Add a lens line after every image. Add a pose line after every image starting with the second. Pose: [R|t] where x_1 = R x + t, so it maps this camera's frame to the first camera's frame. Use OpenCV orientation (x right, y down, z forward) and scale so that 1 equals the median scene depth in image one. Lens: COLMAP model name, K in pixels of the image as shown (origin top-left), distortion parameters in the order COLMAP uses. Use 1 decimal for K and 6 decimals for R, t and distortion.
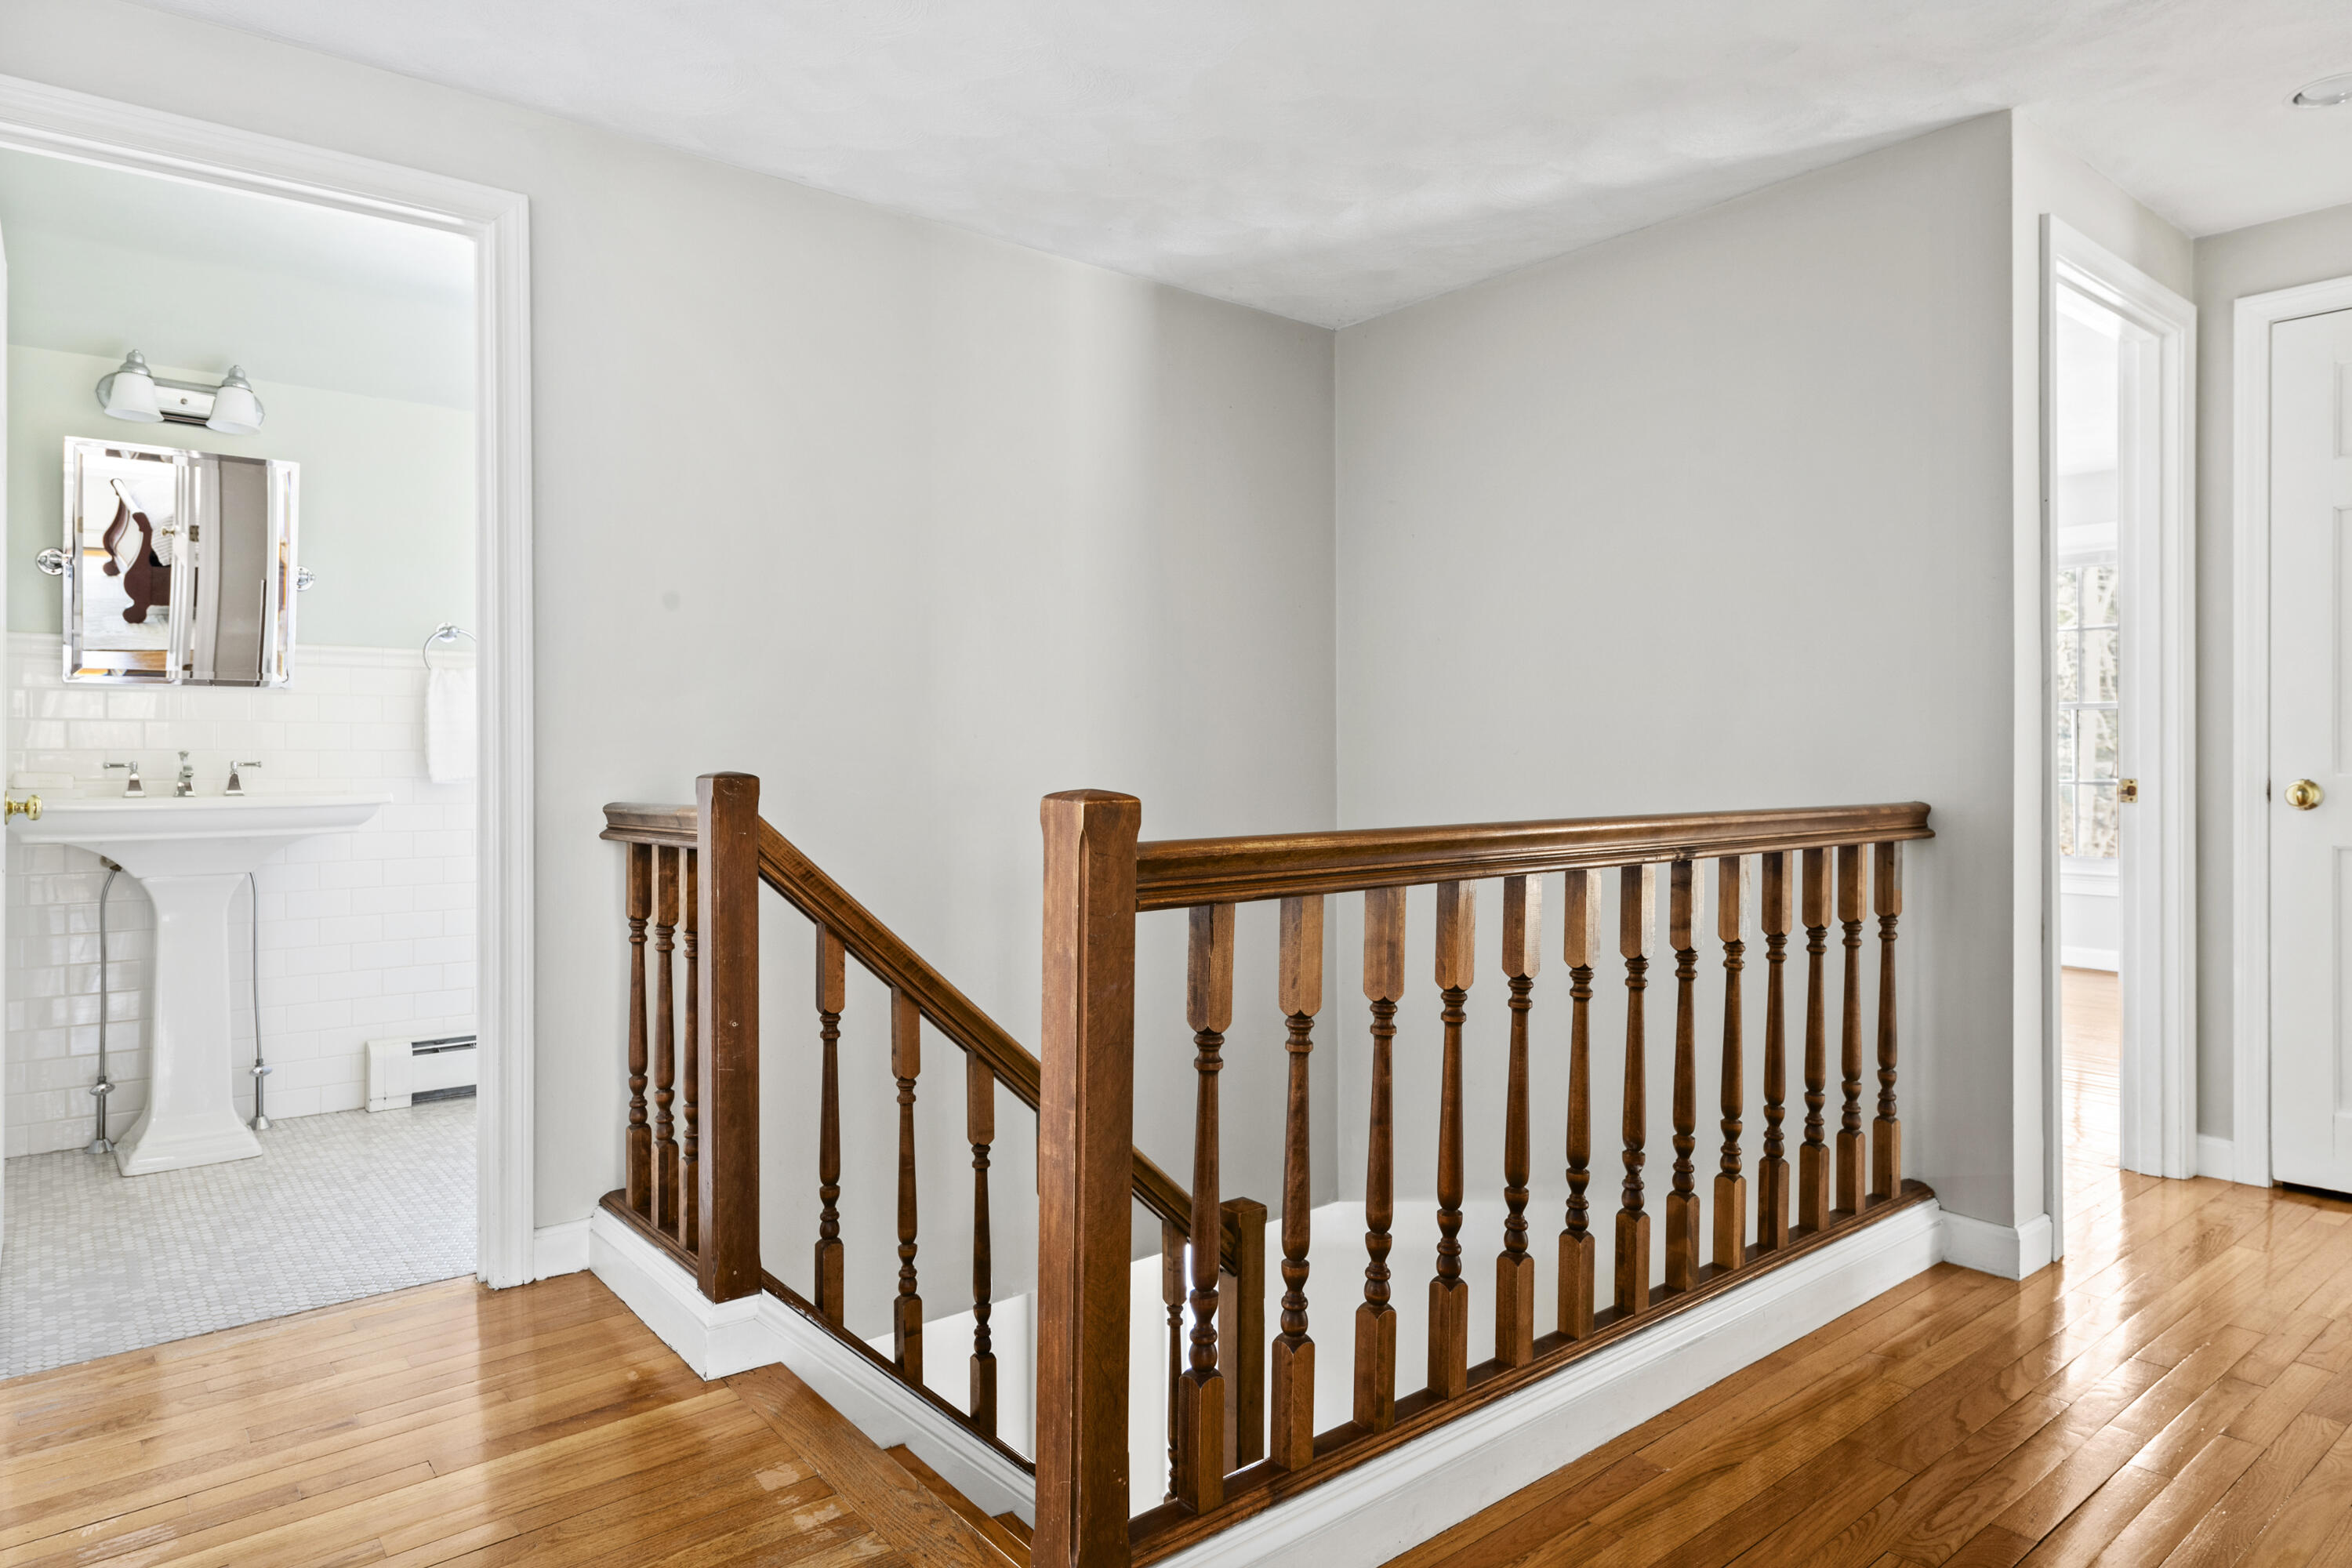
lens RADIAL K [[1395.8, 0, 1180.4], [0, 1395.8, 765.4], [0, 0, 1]] dist [0.005222, -0.006409]
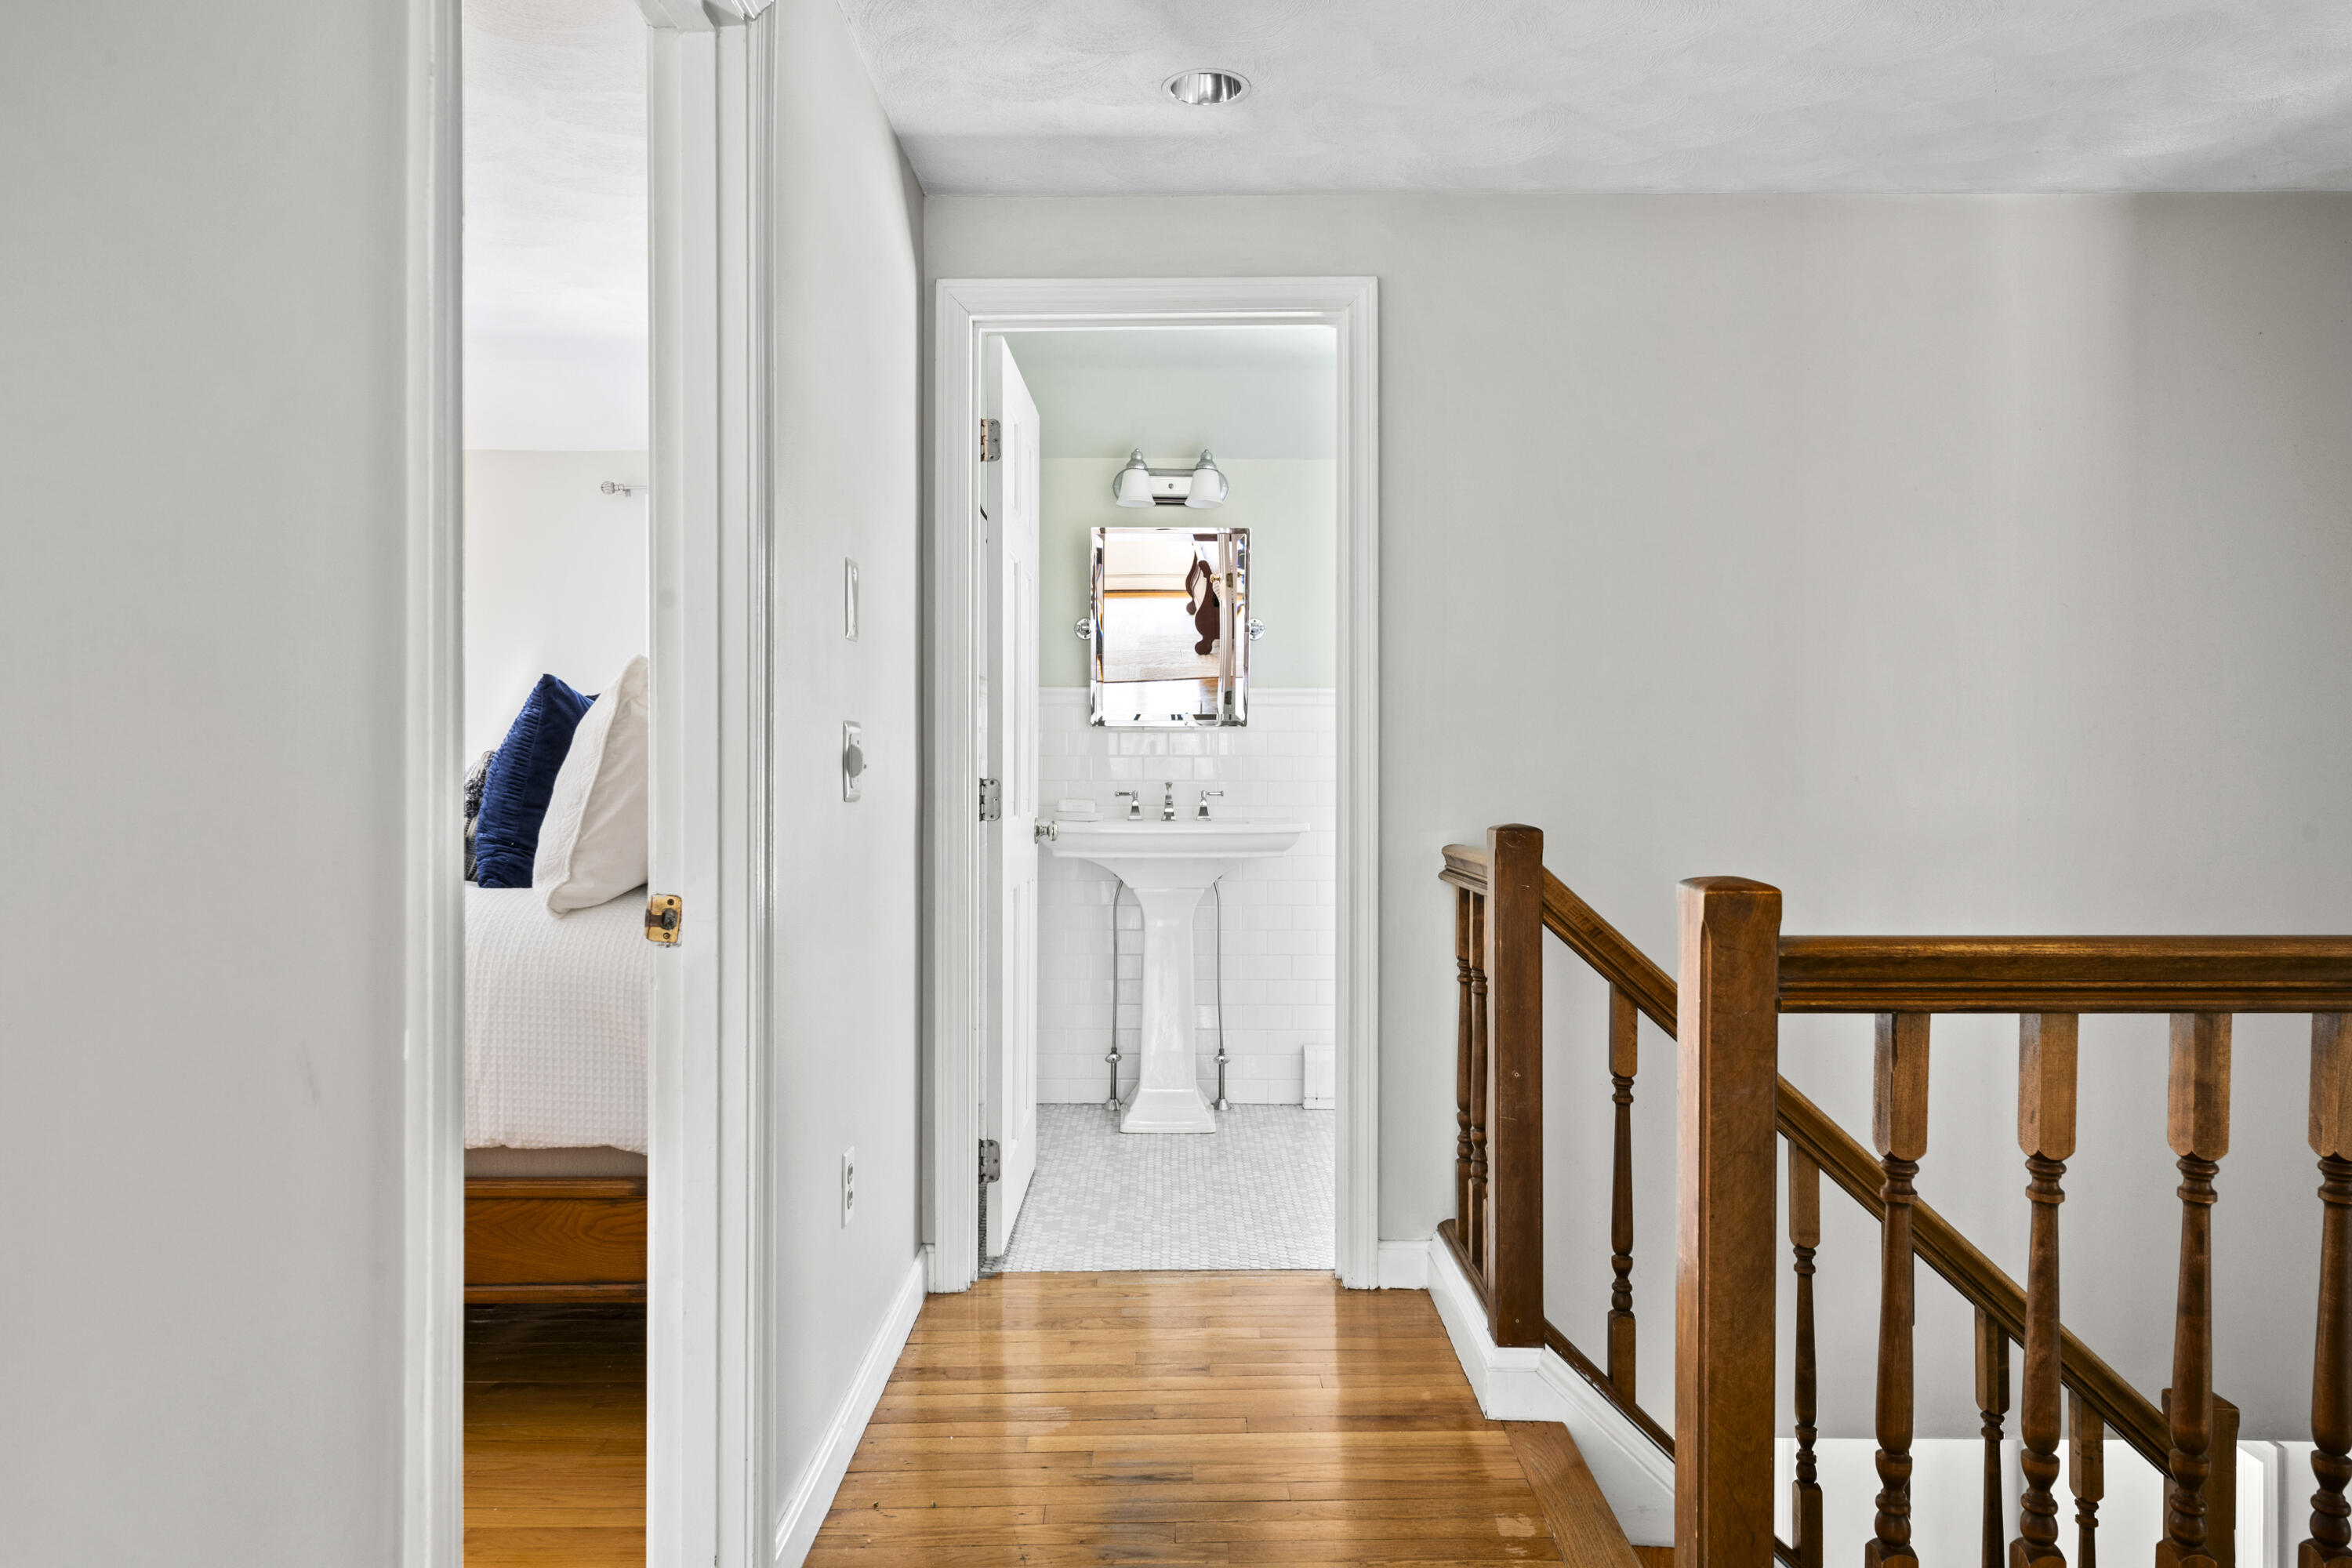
lens RADIAL K [[1581.0, 0, 1176.4], [0, 1581.0, 788.1], [0, 0, 1]] dist [0.009962, -0.002724]
pose [[0.765237, 0.015300, -0.643567, 0.200956], [-0.007383, 0.999860, 0.014991, -0.033015], [0.643706, -0.006721, 0.765243, -0.027616]]
